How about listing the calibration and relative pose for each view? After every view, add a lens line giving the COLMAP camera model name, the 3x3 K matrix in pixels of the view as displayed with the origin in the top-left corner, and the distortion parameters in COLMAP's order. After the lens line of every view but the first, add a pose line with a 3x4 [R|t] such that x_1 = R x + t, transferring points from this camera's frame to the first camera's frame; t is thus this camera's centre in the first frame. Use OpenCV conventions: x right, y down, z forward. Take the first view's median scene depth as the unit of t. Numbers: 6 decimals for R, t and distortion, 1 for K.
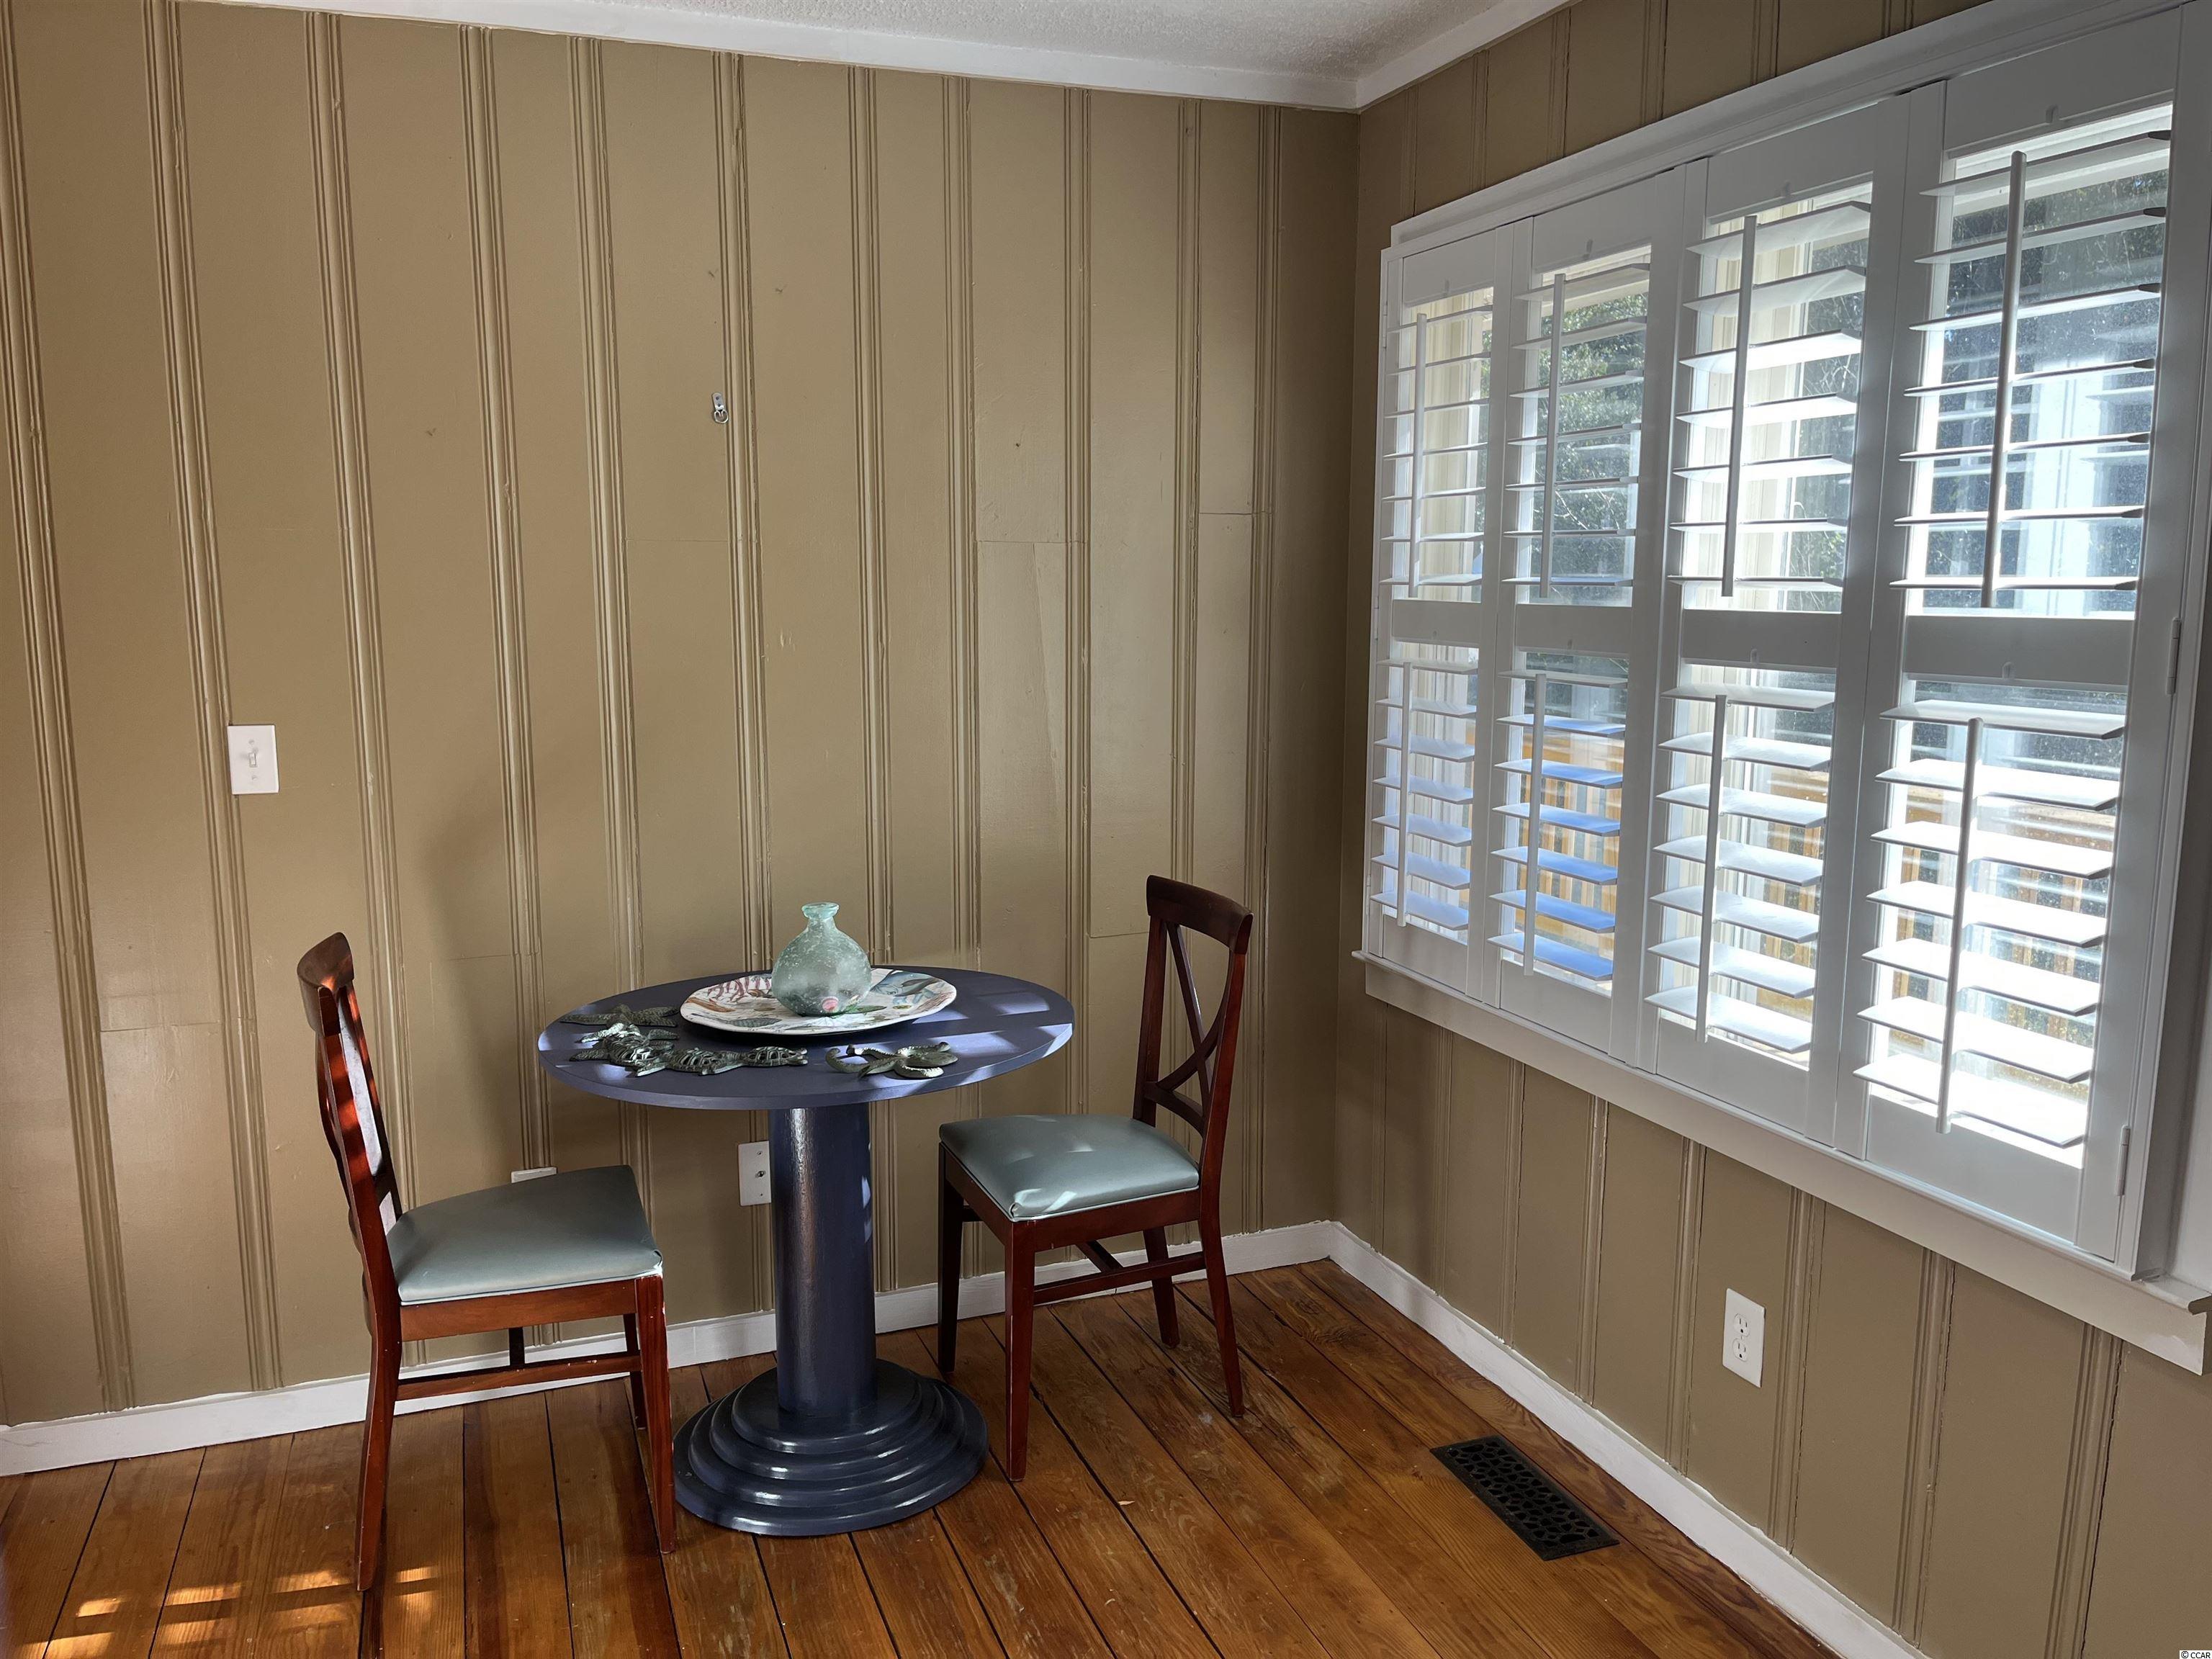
lens RADIAL K [[1694.1, 0, 1151.8], [0, 1694.1, 822.8], [0, 0, 1]] dist [0.069844, -0.095317]
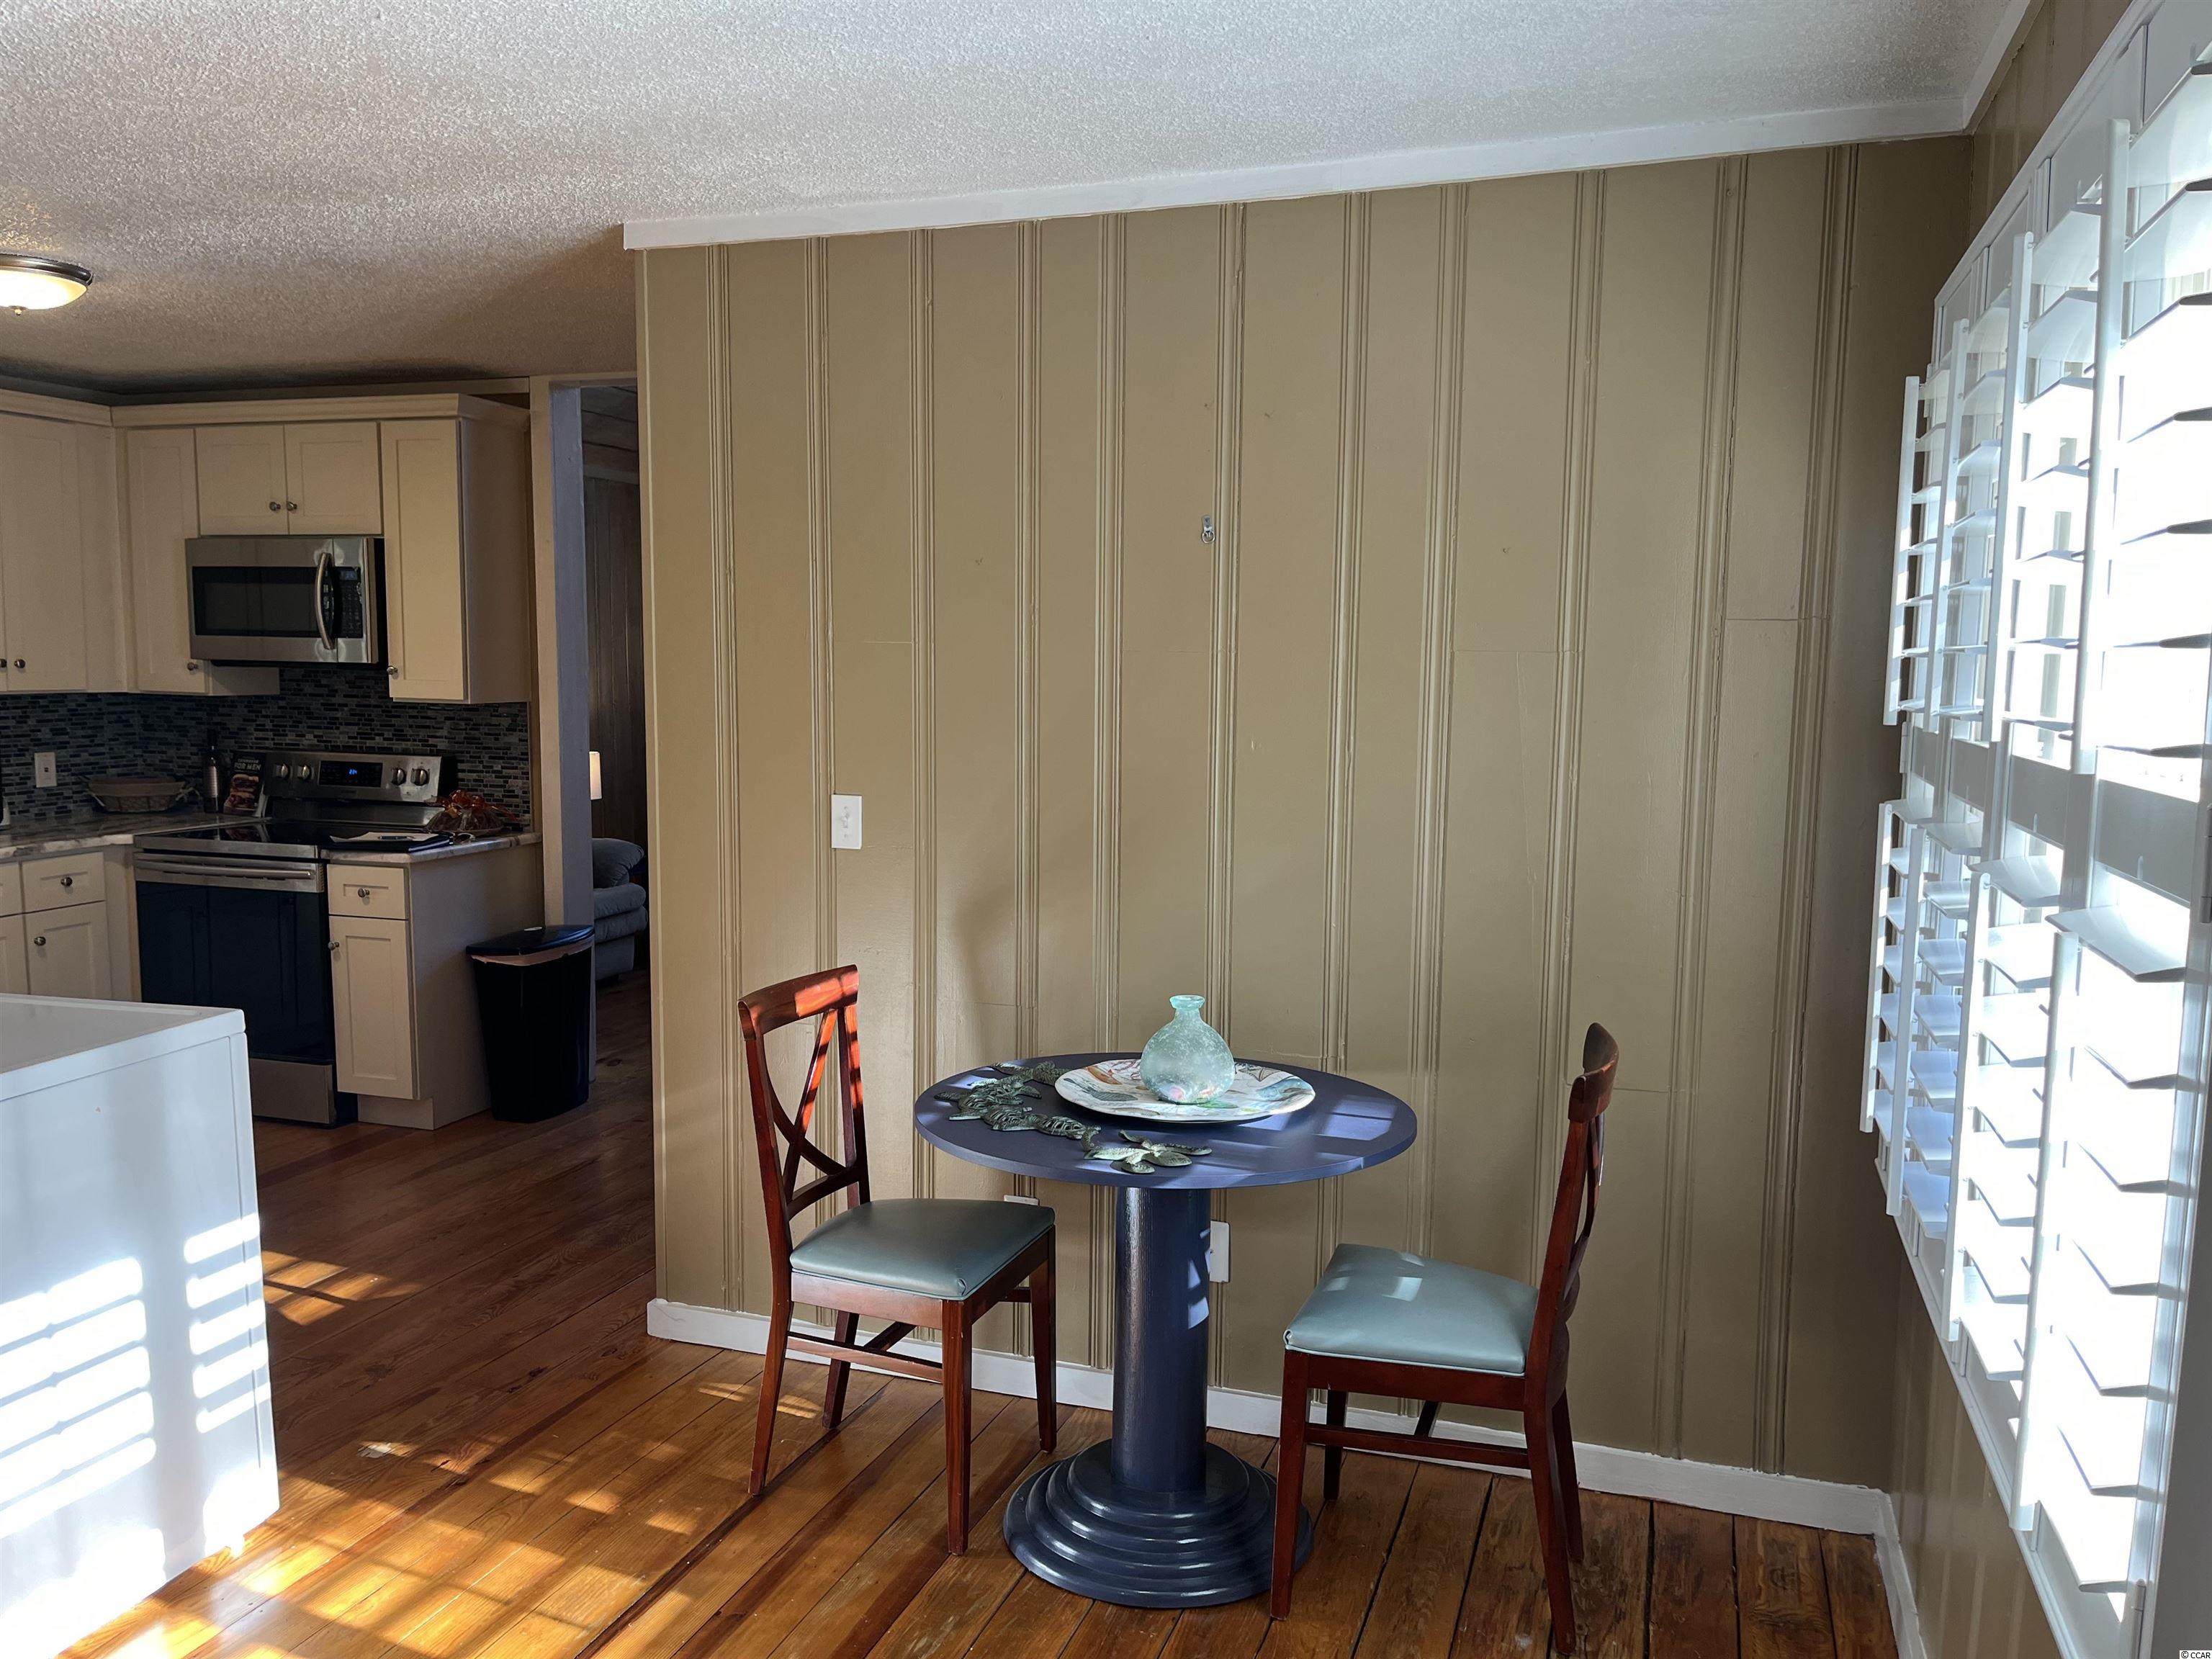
lens RADIAL K [[1694.1, 0, 1110.4], [0, 1694.1, 846.7], [0, 0, 1]] dist [0.069844, -0.095317]
pose [[0.764263, 0.076476, -0.640354, 0.421817], [-0.108467, 0.994042, -0.010739, -0.026609], [0.635718, 0.077664, 0.768005, 0.158468]]
